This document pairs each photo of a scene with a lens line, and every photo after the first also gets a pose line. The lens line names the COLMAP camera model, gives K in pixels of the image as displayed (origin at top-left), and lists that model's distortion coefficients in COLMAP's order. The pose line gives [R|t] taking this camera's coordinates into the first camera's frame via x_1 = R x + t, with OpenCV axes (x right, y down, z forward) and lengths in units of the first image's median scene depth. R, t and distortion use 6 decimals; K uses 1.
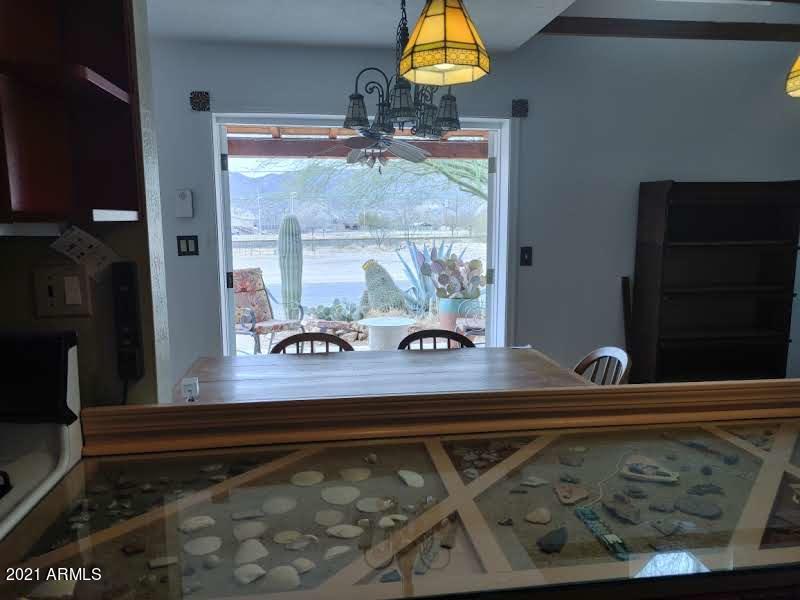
lens RADIAL K [[605.6, 0, 400.6], [0, 605.6, 307.8], [0, 0, 1]] dist [0.059366, -0.091337]
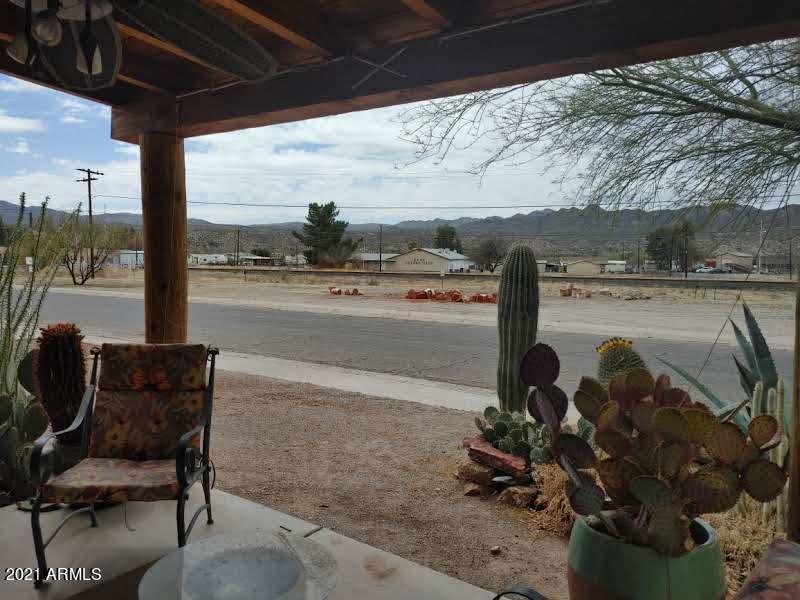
lens RADIAL K [[605.6, 0, 400.6], [0, 605.6, 307.8], [0, 0, 1]] dist [0.059366, -0.091337]
pose [[0.717203, 0.077611, -0.692529, 0.151392], [-0.117465, 0.993023, -0.010363, -0.073497], [0.686893, 0.088781, 0.721315, 0.499507]]
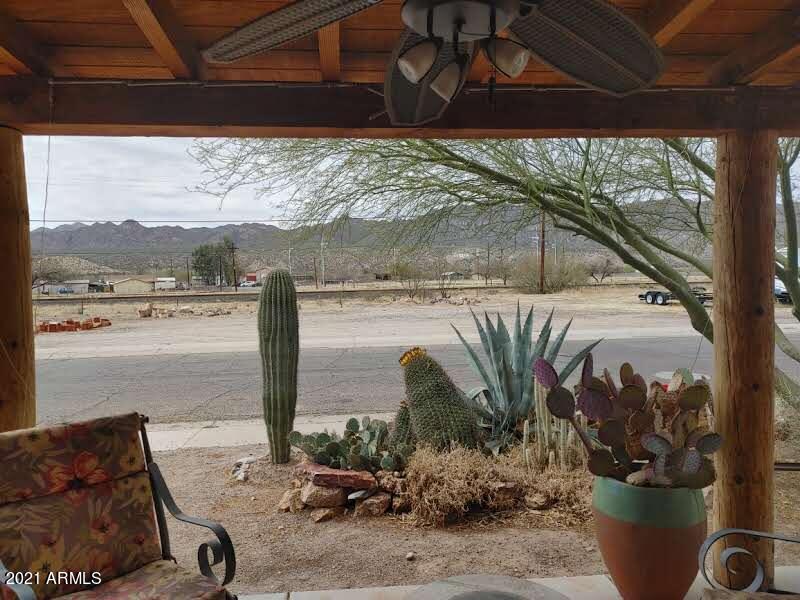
lens RADIAL K [[605.6, 0, 400.6], [0, 605.6, 307.8], [0, 0, 1]] dist [0.059366, -0.091337]
pose [[0.998709, -0.005722, -0.050469, -0.031327], [0.001643, 0.996753, -0.080498, -0.067136], [0.050766, 0.080311, 0.995476, 0.415284]]
